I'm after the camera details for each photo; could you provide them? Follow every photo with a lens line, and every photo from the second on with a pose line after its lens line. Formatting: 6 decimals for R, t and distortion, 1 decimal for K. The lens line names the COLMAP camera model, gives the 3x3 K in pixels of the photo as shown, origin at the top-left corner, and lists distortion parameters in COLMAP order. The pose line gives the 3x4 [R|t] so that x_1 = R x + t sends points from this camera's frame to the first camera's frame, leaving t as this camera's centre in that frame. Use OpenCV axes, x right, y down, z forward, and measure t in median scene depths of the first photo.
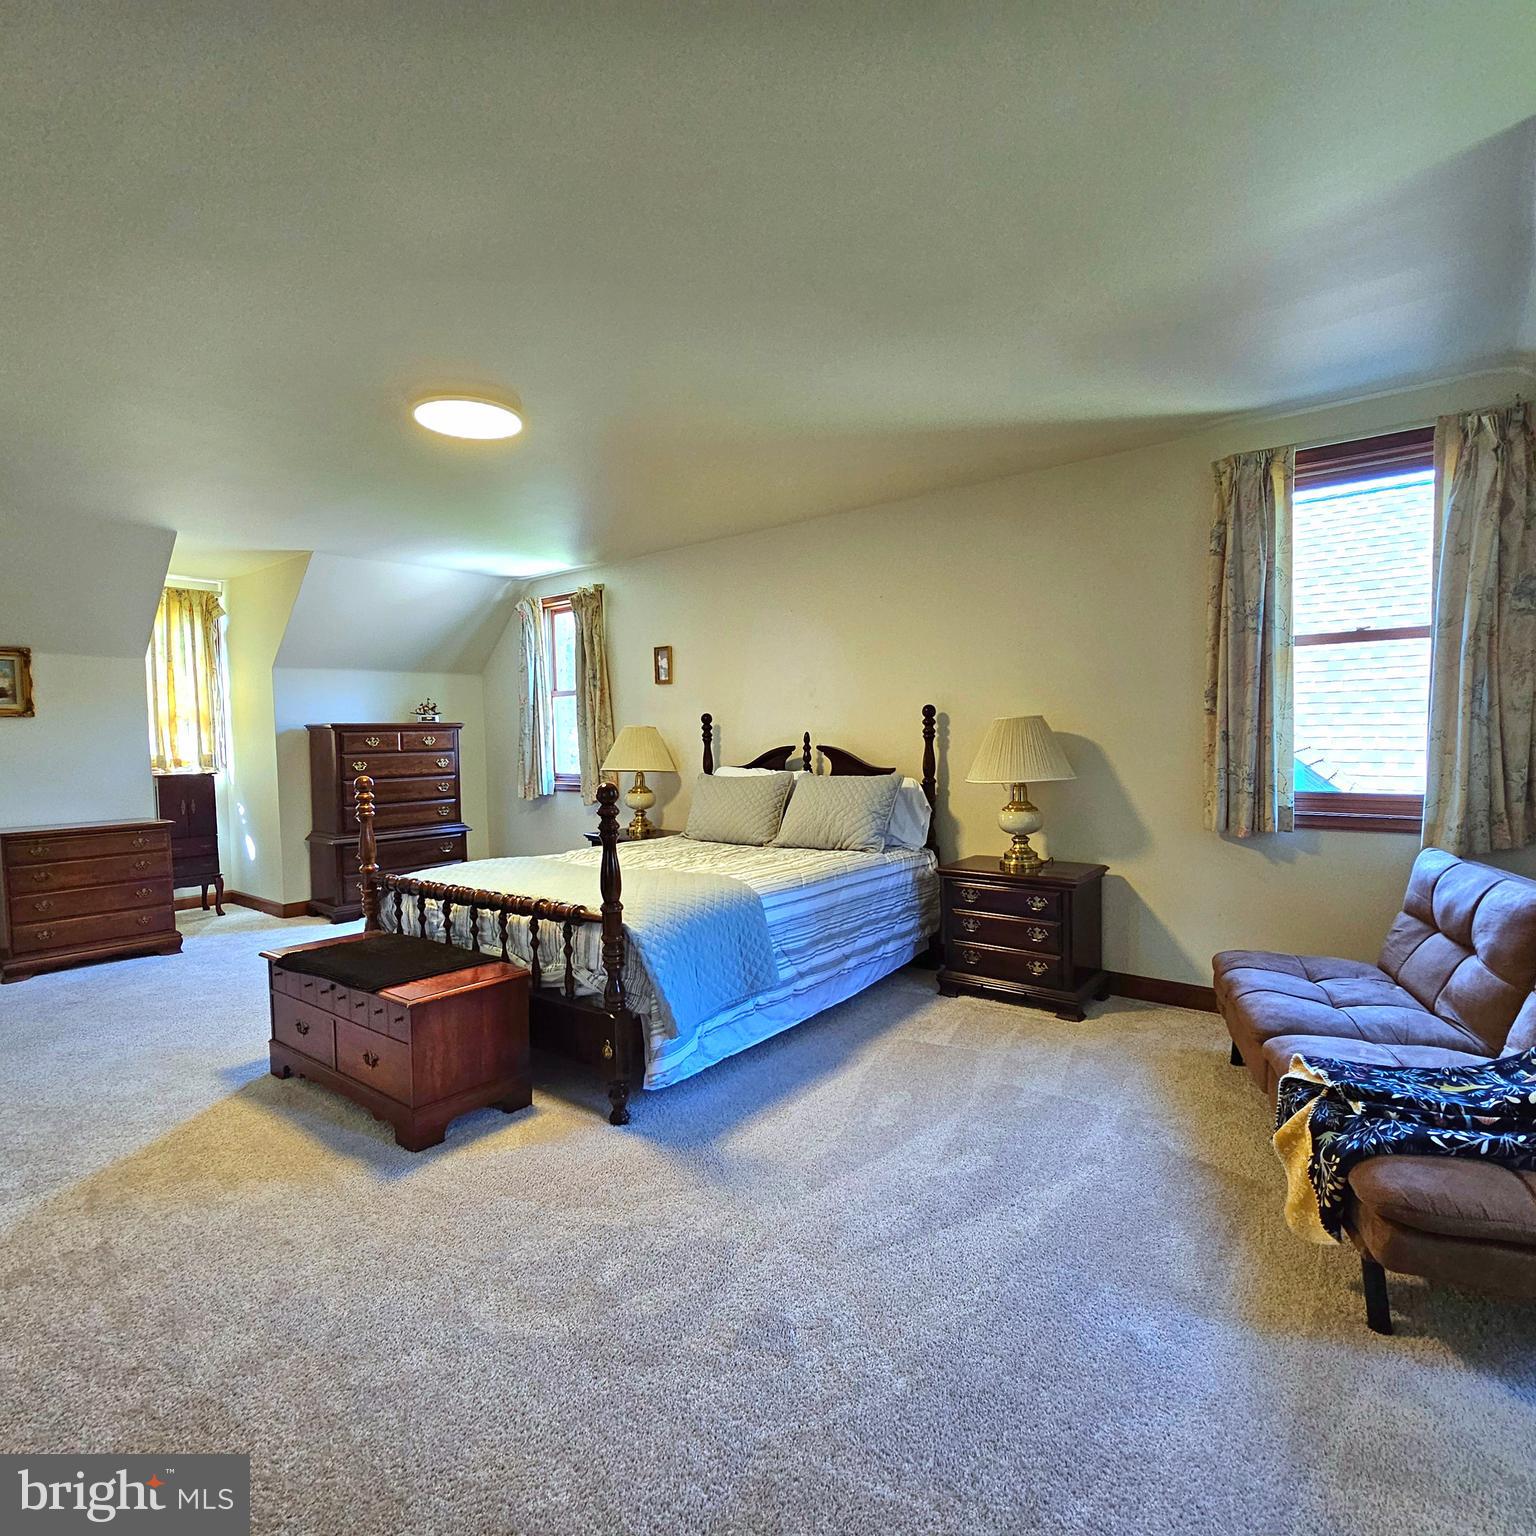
lens RADIAL K [[836.7, 0, 772.9], [0, 836.7, 774.7], [0, 0, 1]] dist [-0.000223, 0.000095]
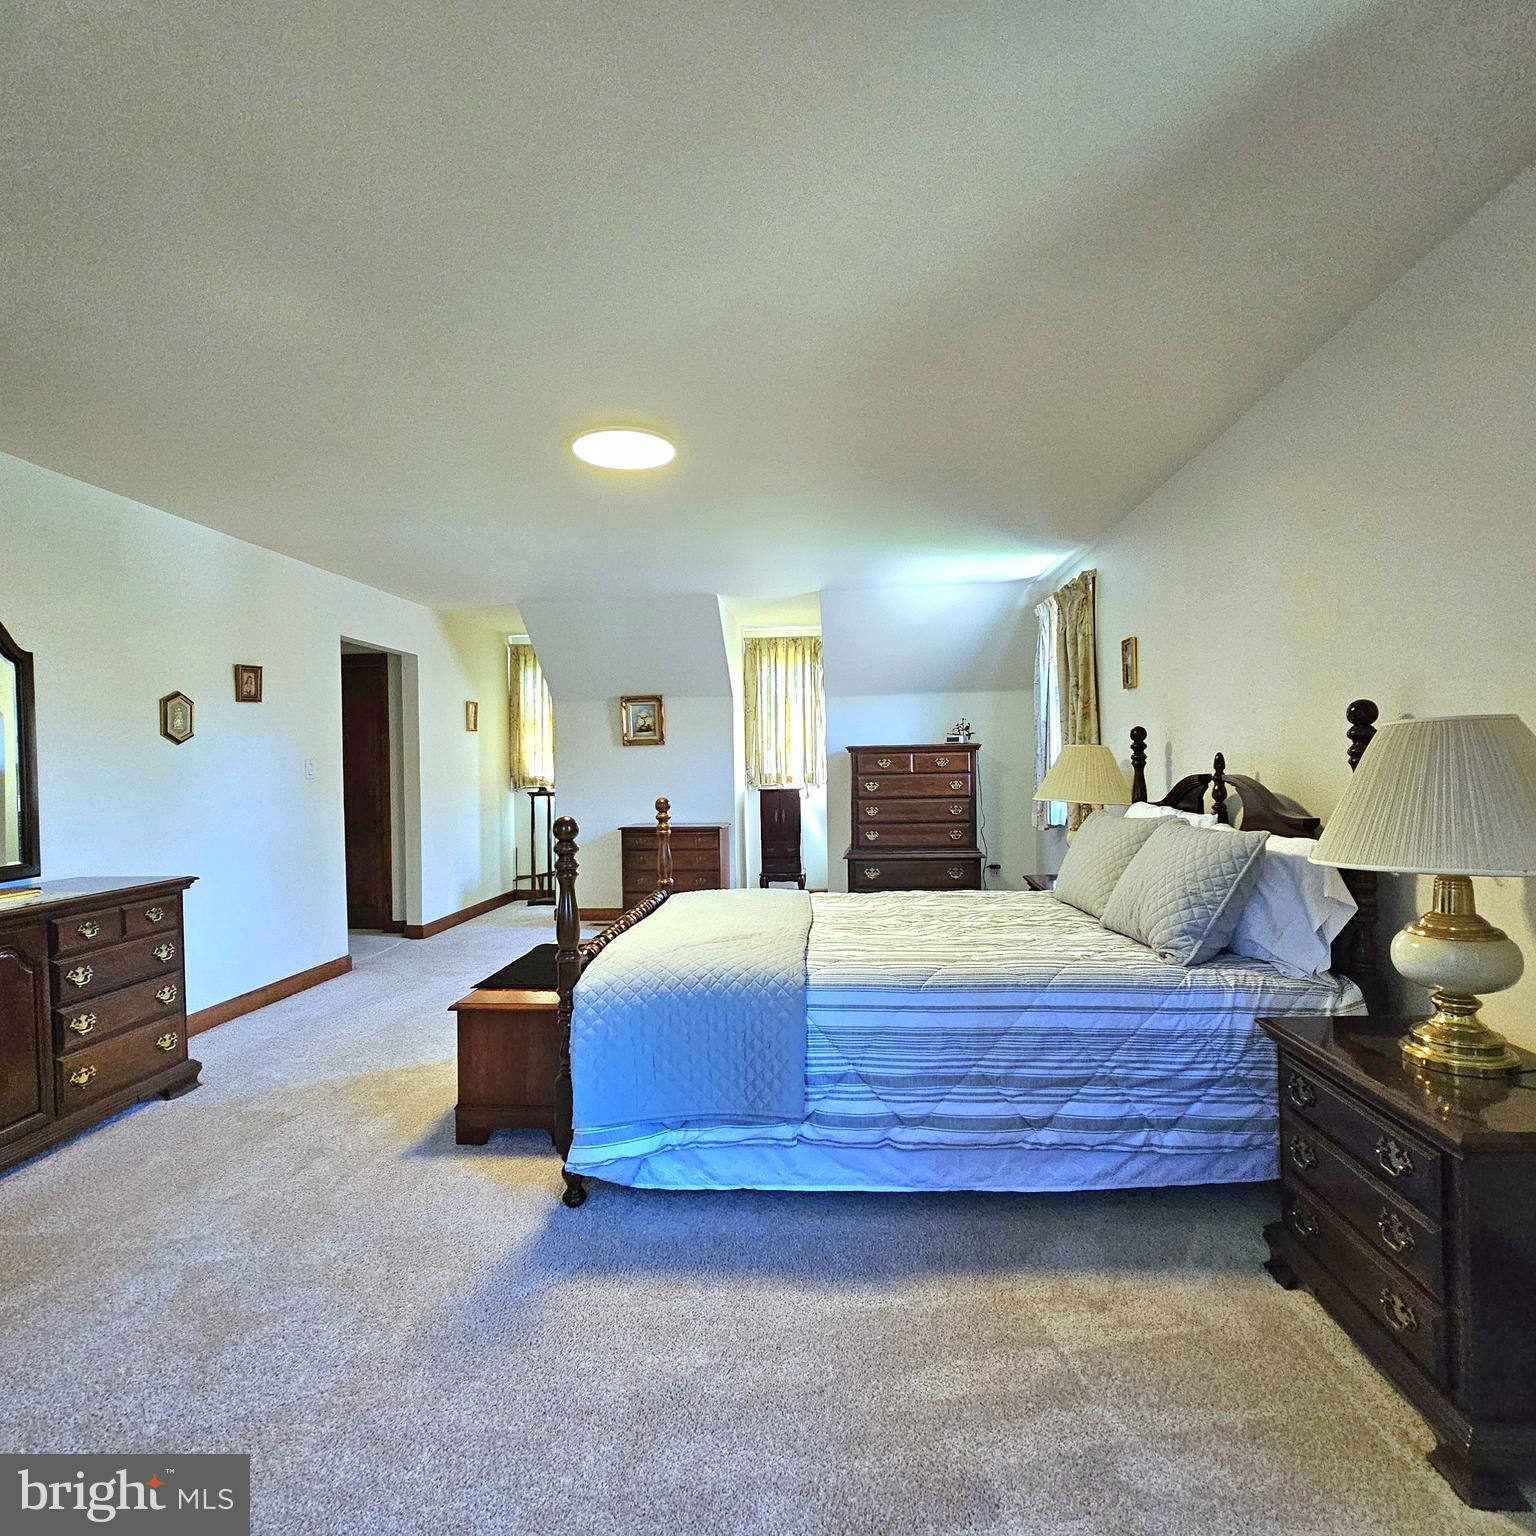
lens RADIAL K [[836.7, 0, 772.9], [0, 836.7, 774.7], [0, 0, 1]] dist [-0.000223, 0.000095]
pose [[0.564255, 0.016863, -0.825428, 0.444054], [-0.034371, 0.999404, -0.003079, -0.025702], [0.824884, 0.030108, 0.564499, 0.452548]]
